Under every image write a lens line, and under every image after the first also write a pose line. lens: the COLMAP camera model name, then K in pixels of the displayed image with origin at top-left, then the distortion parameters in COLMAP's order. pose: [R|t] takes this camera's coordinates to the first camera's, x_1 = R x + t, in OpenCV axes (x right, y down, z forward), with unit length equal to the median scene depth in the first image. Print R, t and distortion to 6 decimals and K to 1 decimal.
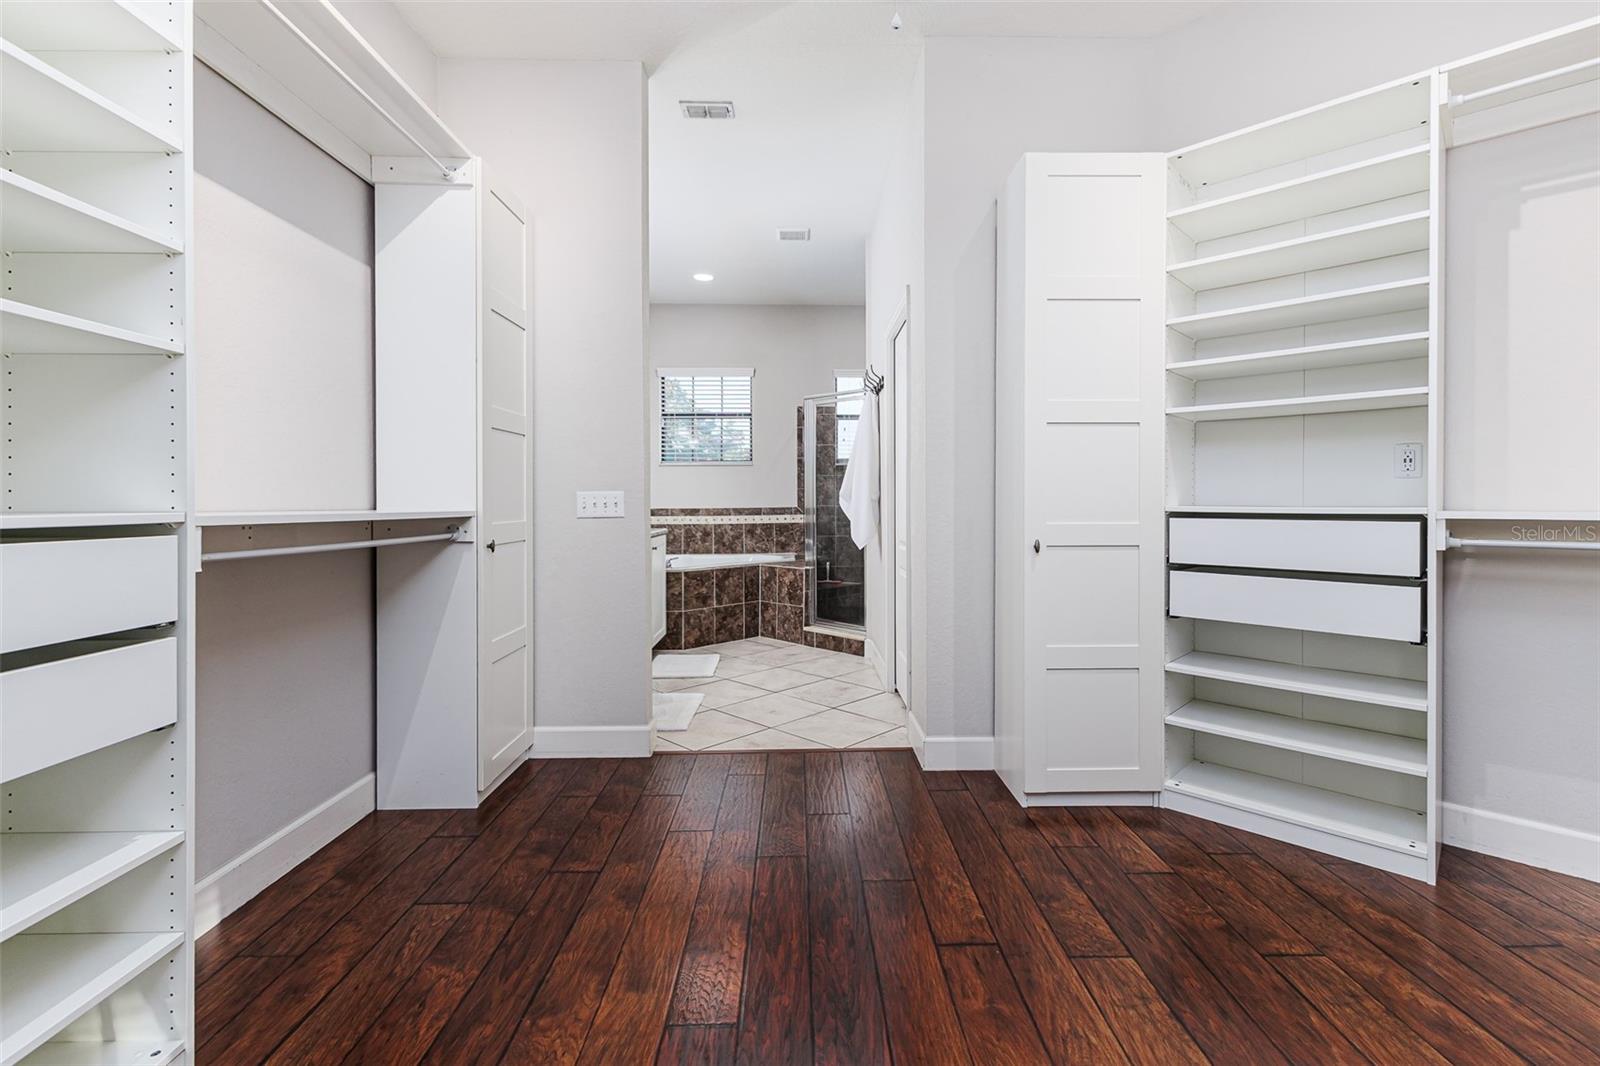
lens RADIAL K [[698.9, 0, 794.2], [0, 698.9, 530.1], [0, 0, 1]] dist [0.002997, 0.000091]
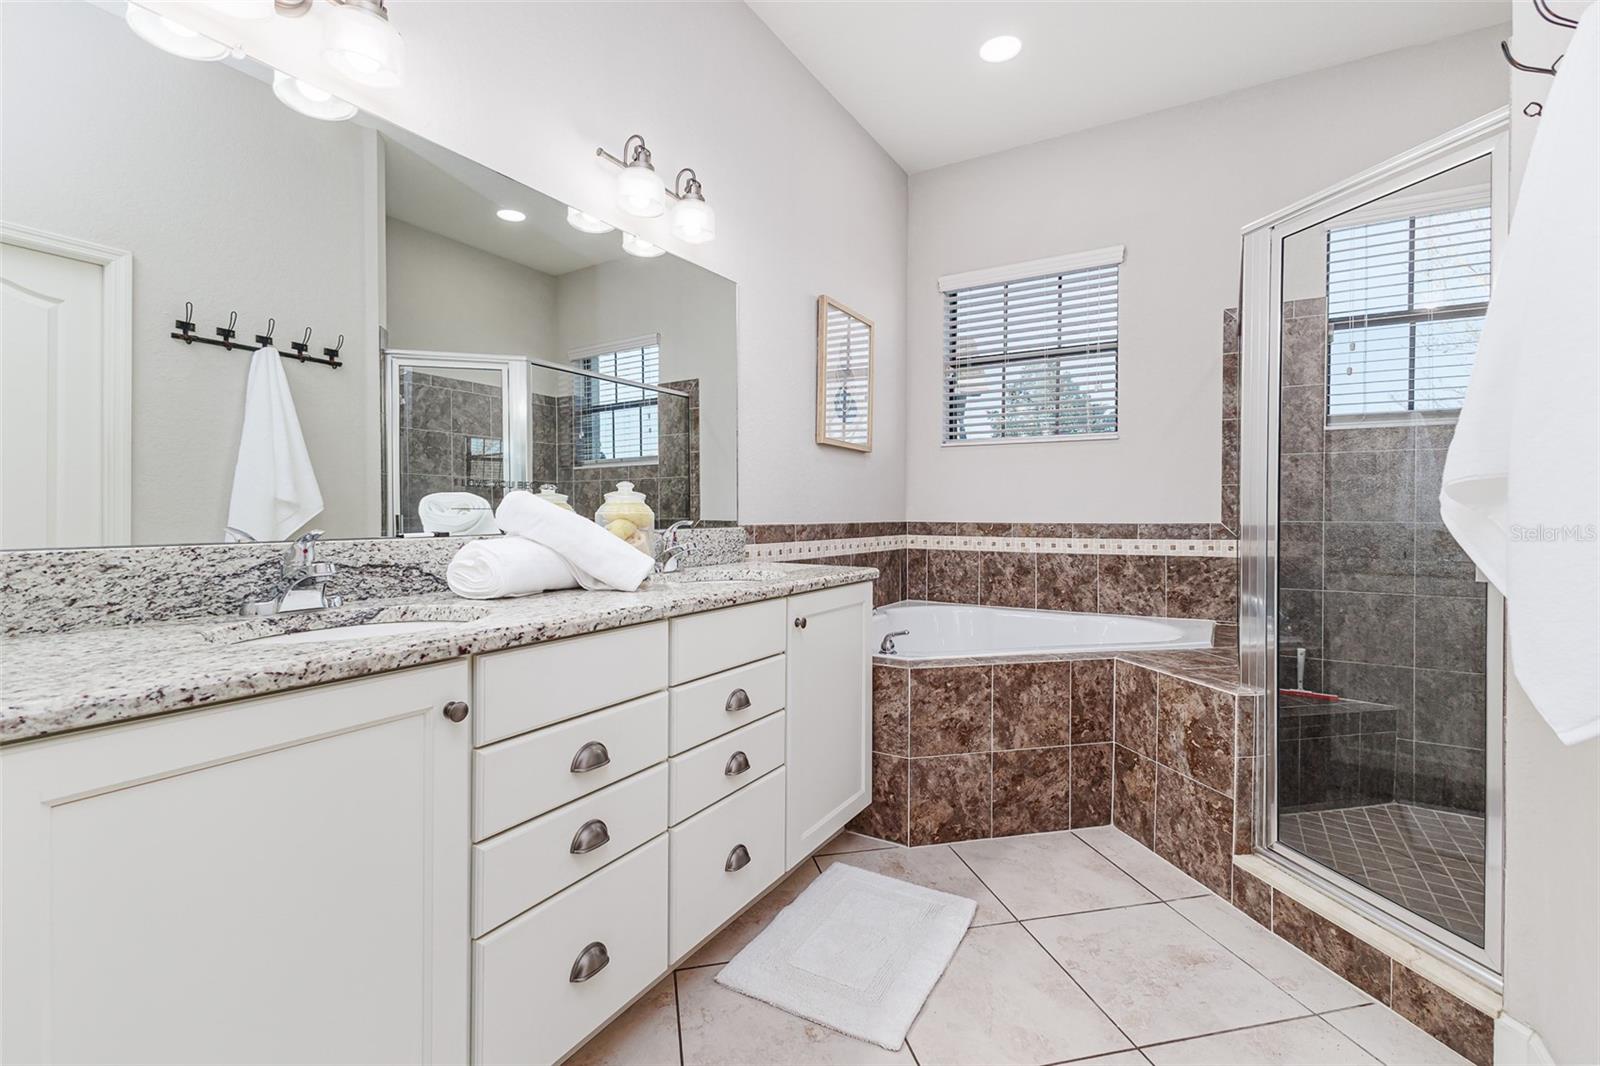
lens RADIAL K [[708.1, 0, 790.7], [0, 708.1, 517.6], [0, 0, 1]] dist [0.011470, -0.000096]
pose [[0.853813, 0.011969, -0.520442, 0.007007], [-0.029183, 0.999264, -0.024894, -0.019382], [0.519761, 0.036443, 0.853534, 0.508868]]
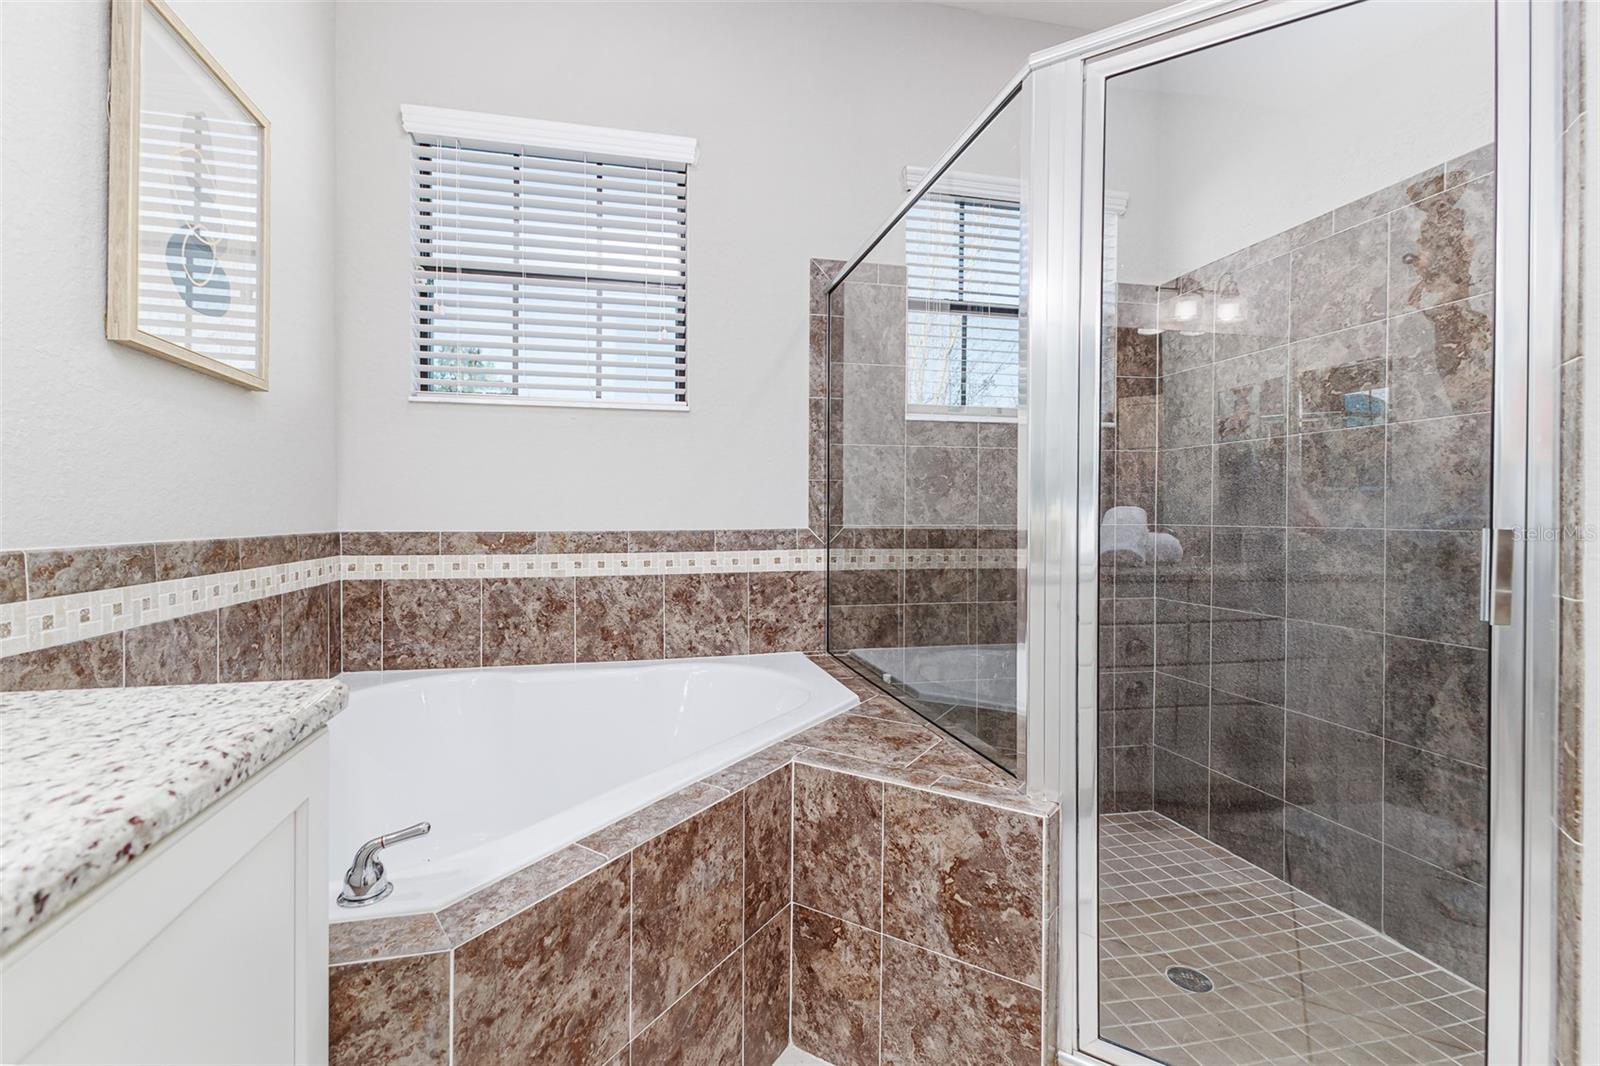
lens RADIAL K [[733.1, 0, 788.2], [0, 733.1, 521.0], [0, 0, 1]] dist [0.009382, 0.000170]
pose [[0.976216, 0.004541, 0.216753, -0.106467], [0.002619, 0.999461, -0.032737, -0.028408], [-0.216785, 0.032526, 0.975677, 0.718982]]
